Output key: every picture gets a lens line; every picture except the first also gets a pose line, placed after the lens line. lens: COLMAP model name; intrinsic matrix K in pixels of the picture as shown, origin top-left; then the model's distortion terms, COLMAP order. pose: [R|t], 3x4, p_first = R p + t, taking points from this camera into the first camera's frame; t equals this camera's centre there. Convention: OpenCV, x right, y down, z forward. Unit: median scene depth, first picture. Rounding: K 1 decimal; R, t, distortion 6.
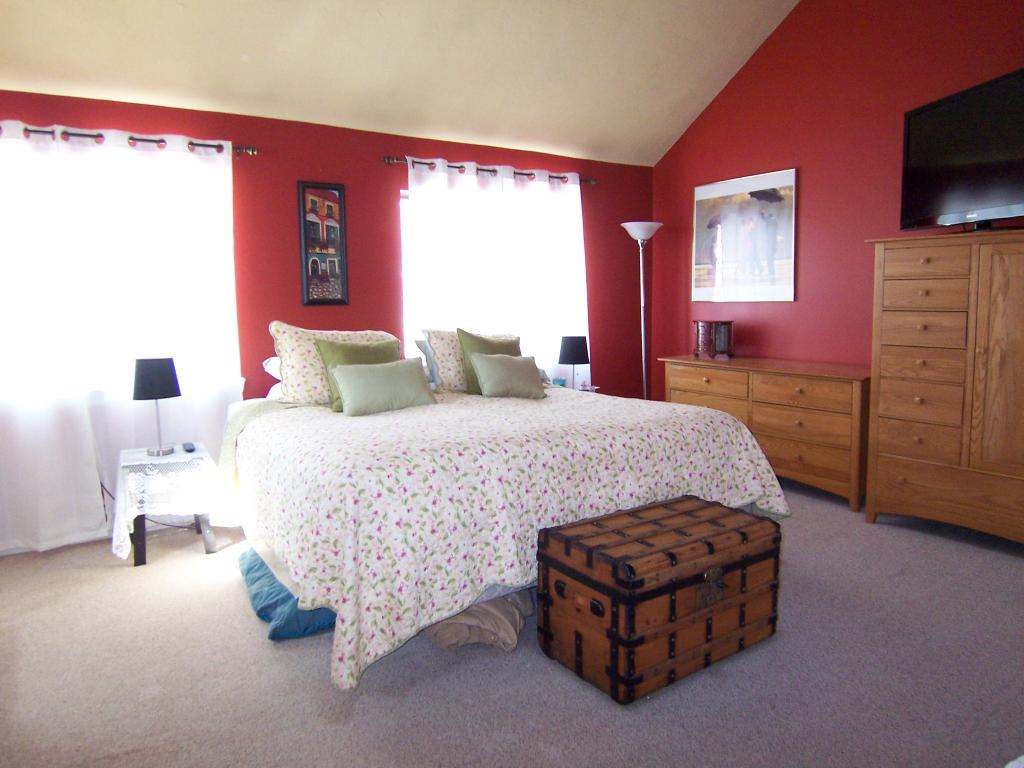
lens RADIAL K [[689.6, 0, 503.6], [0, 689.6, 374.6], [0, 0, 1]] dist [-0.027885, -0.030364]
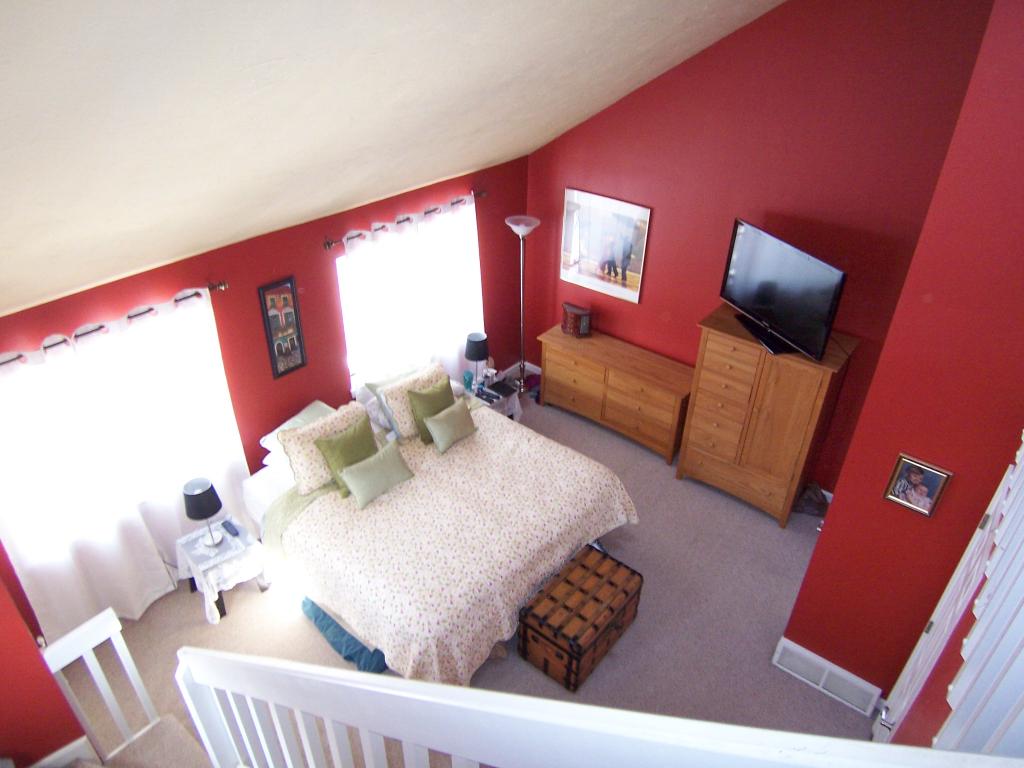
lens RADIAL K [[689.6, 0, 505.2], [0, 689.6, 375.1], [0, 0, 1]] dist [-0.027885, -0.030364]
pose [[0.957944, -0.124537, 0.258521, -0.246050], [0.001289, 0.902772, 0.430117, -0.721190], [-0.286951, -0.411695, 0.864966, -0.185236]]
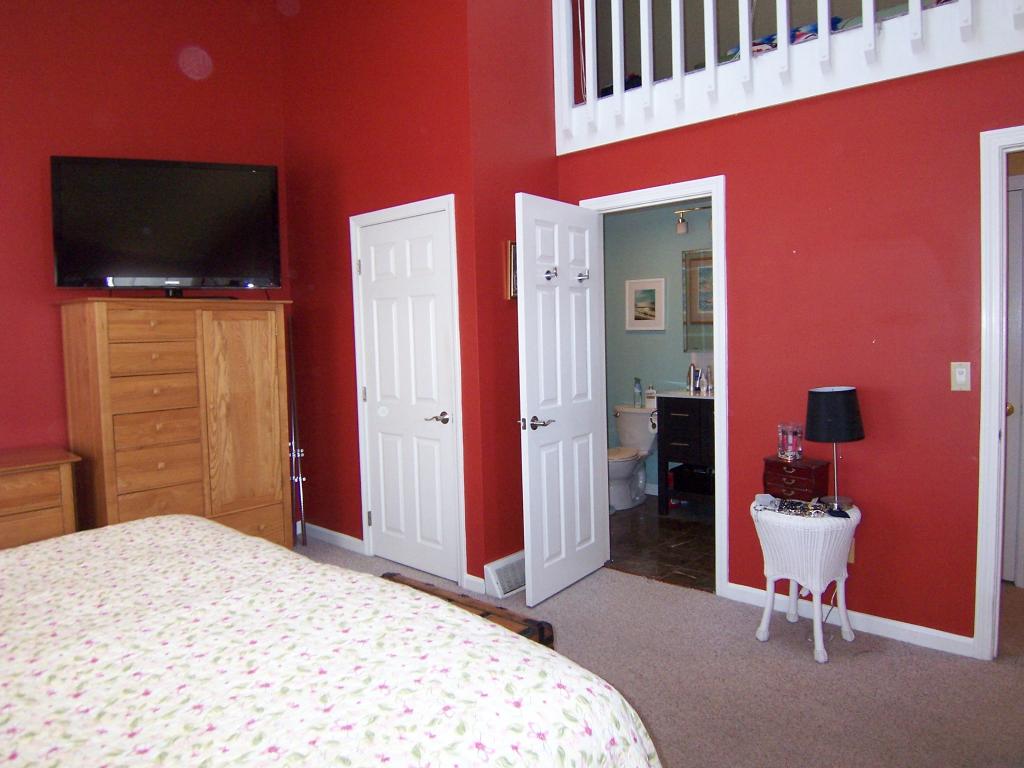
lens RADIAL K [[689.6, 0, 519.3], [0, 689.6, 379.8], [0, 0, 1]] dist [-0.027885, -0.030364]
pose [[-0.266596, -0.044331, 0.962788, -0.442786], [0.132653, 0.987747, 0.082212, -0.091696], [-0.954636, 0.149635, -0.257449, 0.709911]]
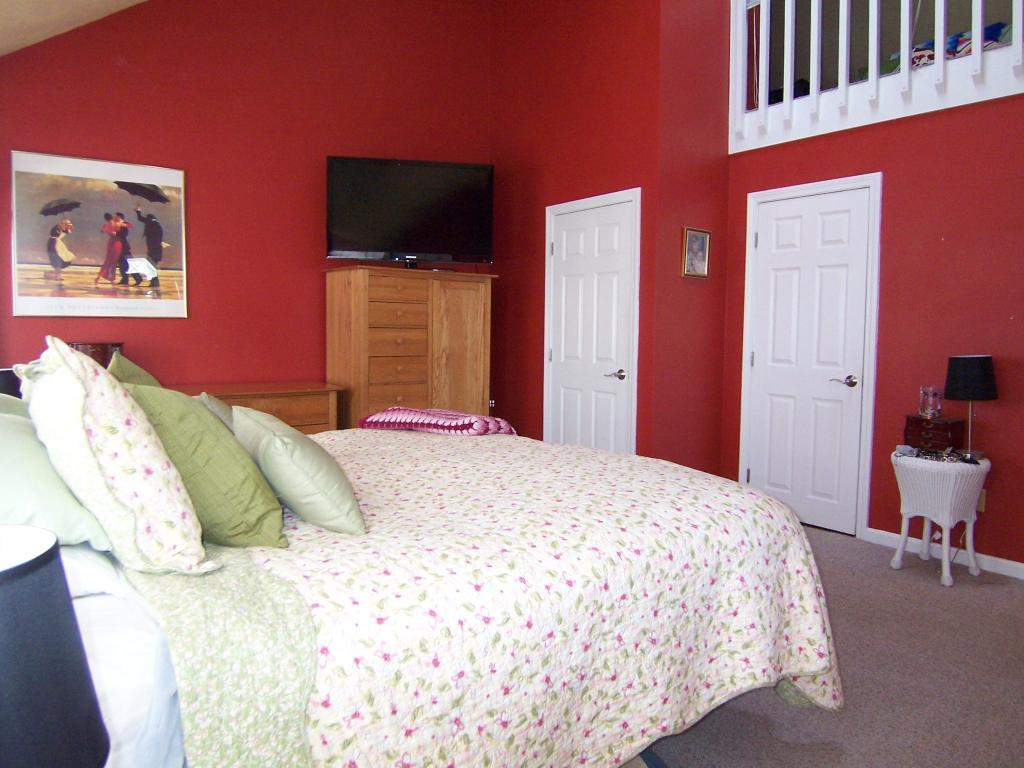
lens RADIAL K [[689.6, 0, 510.6], [0, 689.6, 381.8], [0, 0, 1]] dist [-0.027885, -0.030364]
pose [[-0.066760, -0.062068, 0.995837, -0.637346], [0.099043, 0.992722, 0.068514, -0.057702], [-0.992841, 0.103204, -0.060127, 0.830430]]
